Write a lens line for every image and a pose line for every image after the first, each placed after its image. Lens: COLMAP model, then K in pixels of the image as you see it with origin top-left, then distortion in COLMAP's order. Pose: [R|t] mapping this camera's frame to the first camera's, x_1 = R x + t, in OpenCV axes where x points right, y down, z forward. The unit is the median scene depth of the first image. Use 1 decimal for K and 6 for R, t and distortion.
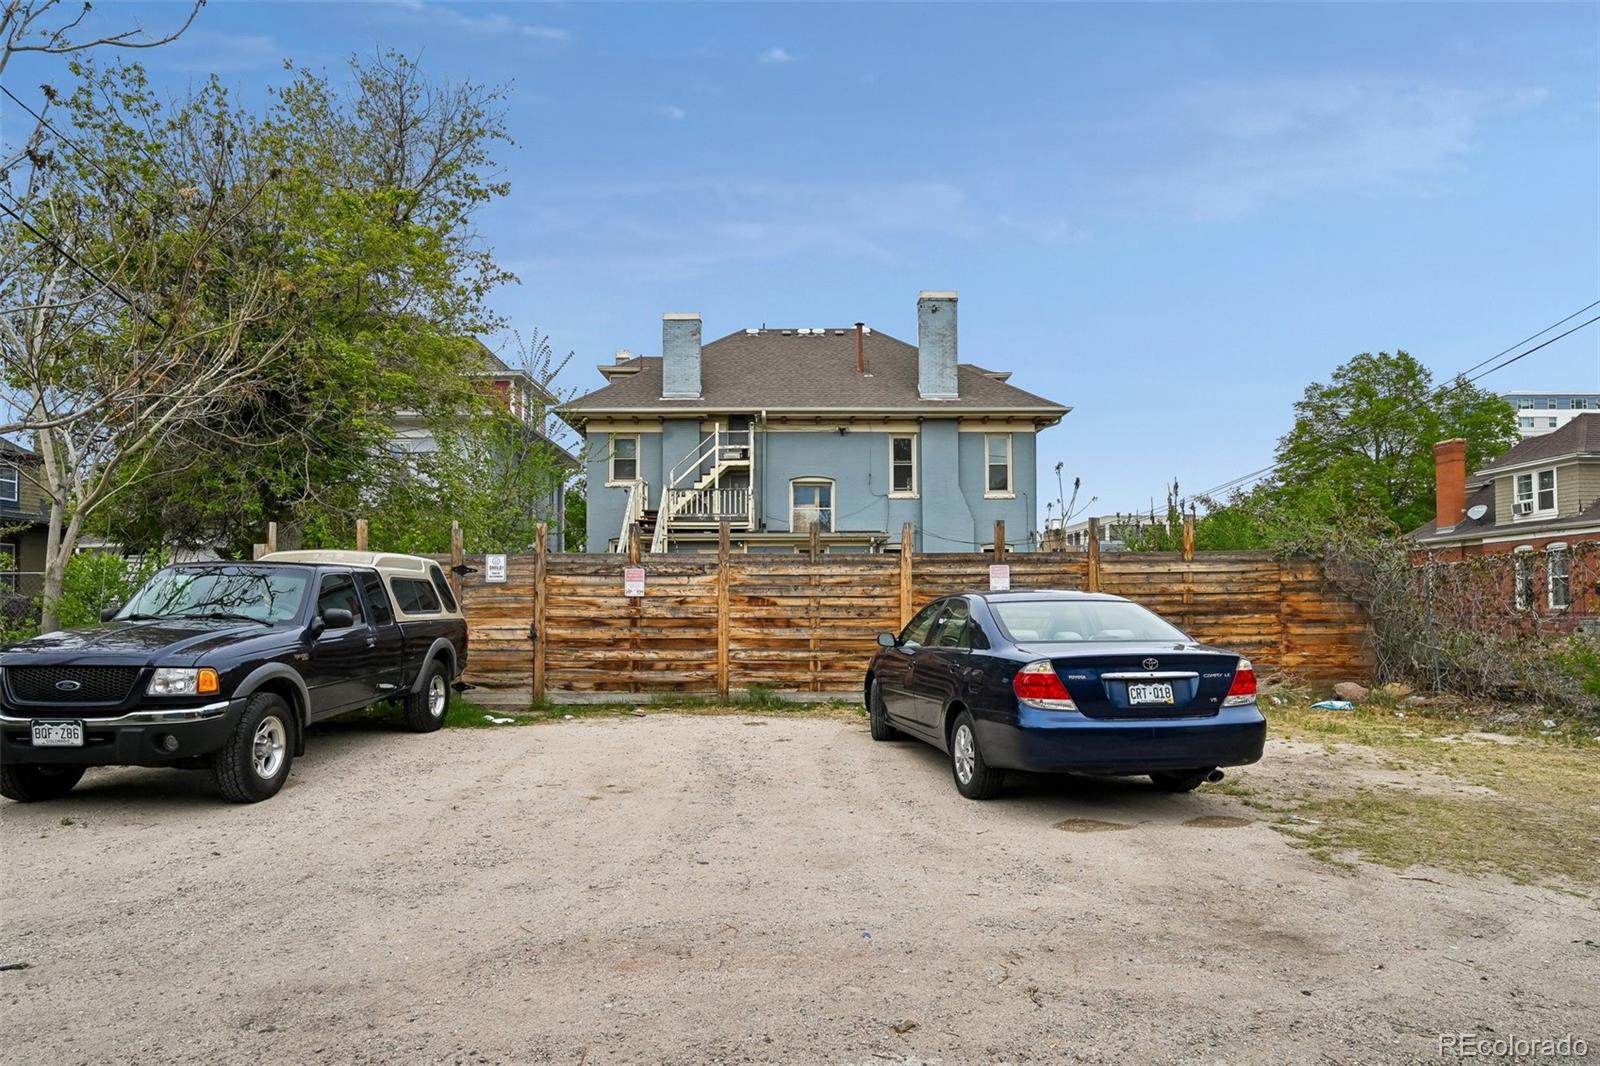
lens RADIAL K [[935.2, 0, 800.0], [0, 935.2, 533.0], [0, 0, 1]] dist [0.001223, 0.000108]
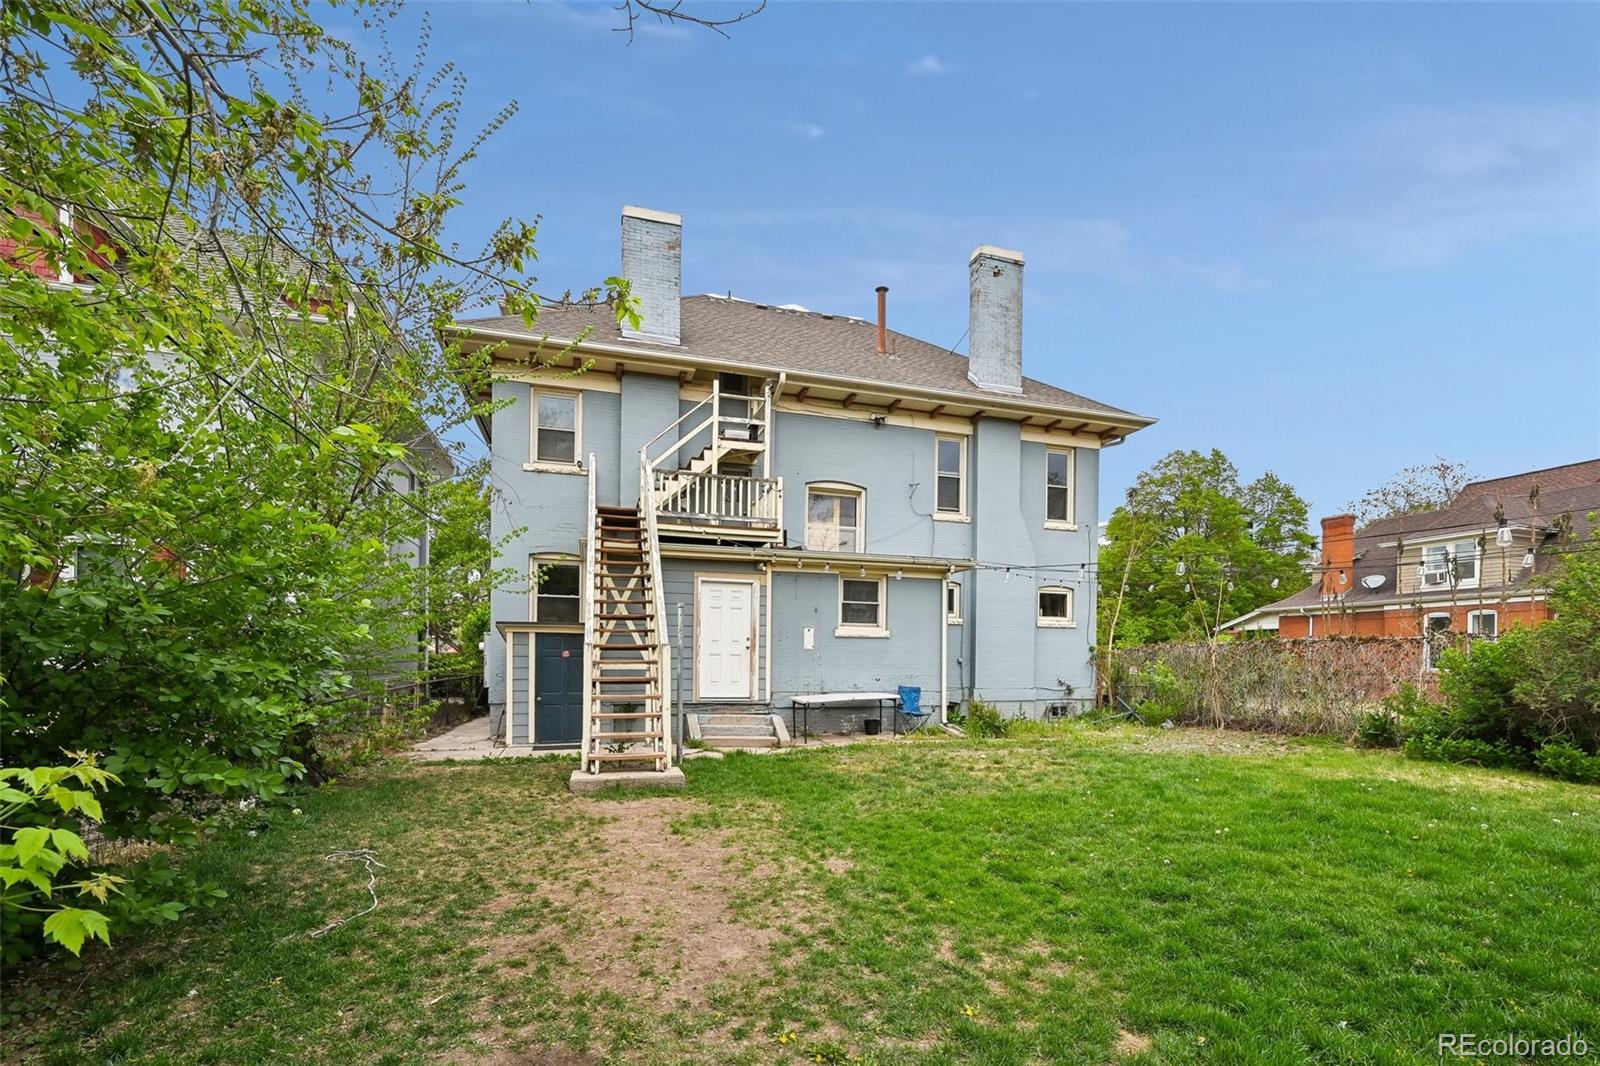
lens RADIAL K [[679.8, 0, 801.5], [0, 679.8, 646.3], [0, 0, 1]] dist [-0.000771, -0.000017]
pose [[0.956147, 0.017852, 0.292342, -0.162403], [-0.036301, 0.997668, 0.057806, 0.036429], [-0.290628, -0.065884, 0.954565, 0.503971]]
